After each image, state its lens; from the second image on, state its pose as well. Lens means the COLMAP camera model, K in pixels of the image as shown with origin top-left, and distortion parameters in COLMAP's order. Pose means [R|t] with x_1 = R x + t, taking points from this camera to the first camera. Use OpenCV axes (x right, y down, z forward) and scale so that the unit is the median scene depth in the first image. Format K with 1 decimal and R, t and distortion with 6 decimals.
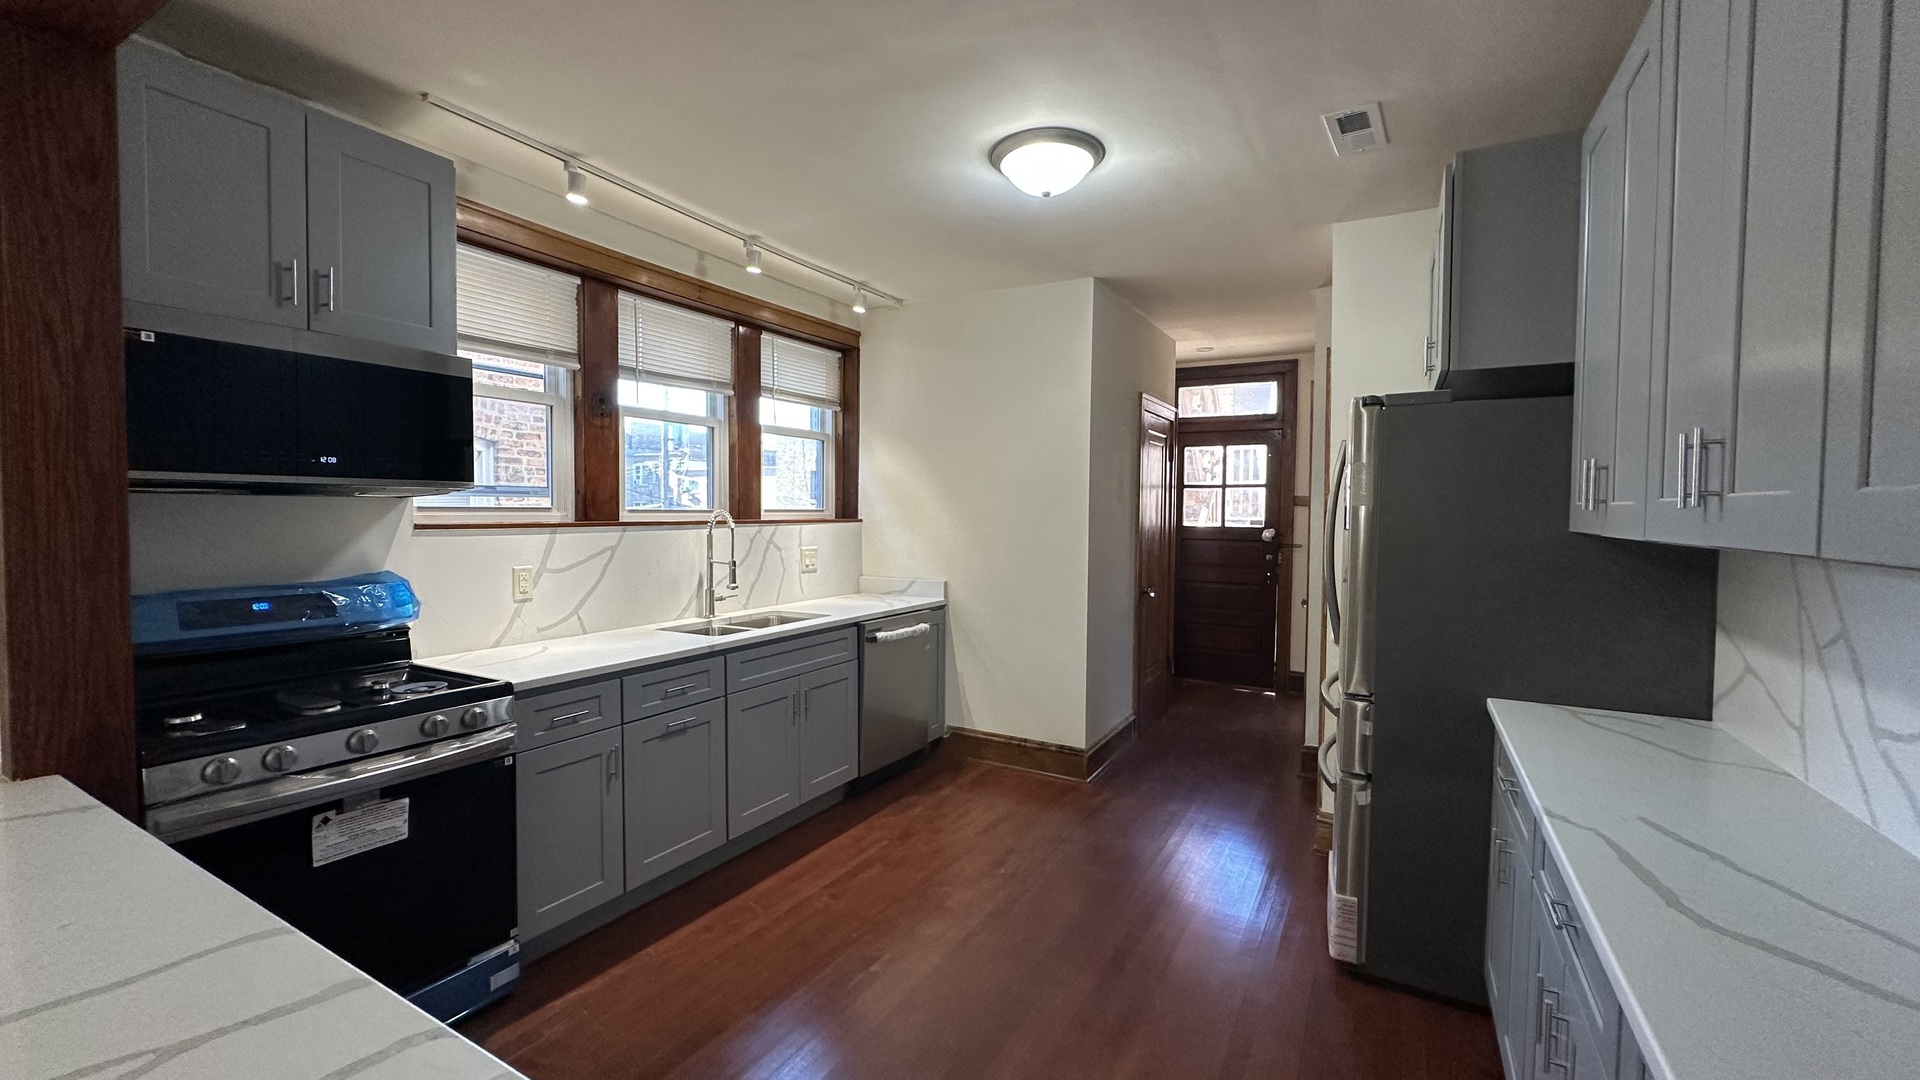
lens RADIAL K [[763.7, 0, 960.0], [0, 763.7, 540.0], [0, 0, 1]] dist [-0.002073, 0.000321]
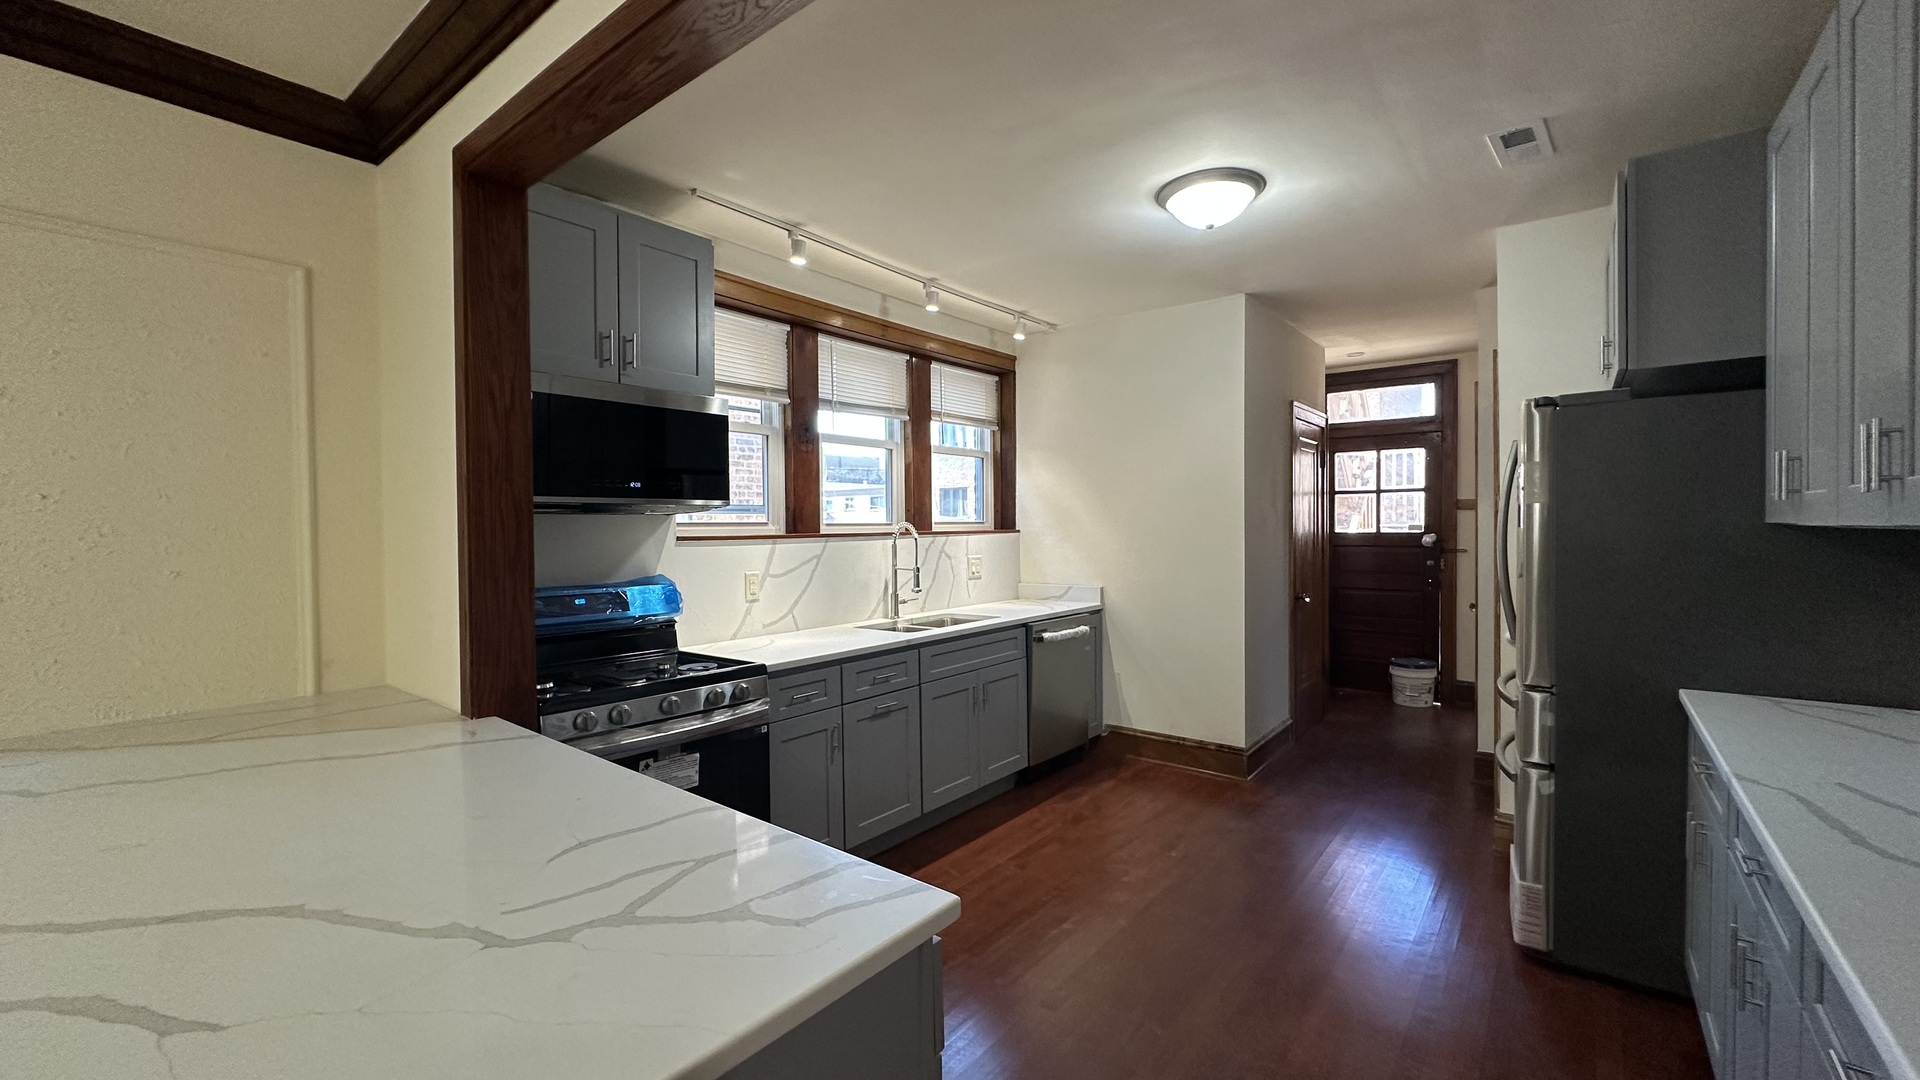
lens RADIAL K [[763.7, 0, 960.0], [0, 763.7, 540.0], [0, 0, 1]] dist [-0.002073, 0.000321]
pose [[0.987154, -0.015155, -0.159049, -0.059519], [0.011905, 0.999701, -0.021369, 0.013000], [0.159325, 0.019201, 0.987039, -0.105029]]
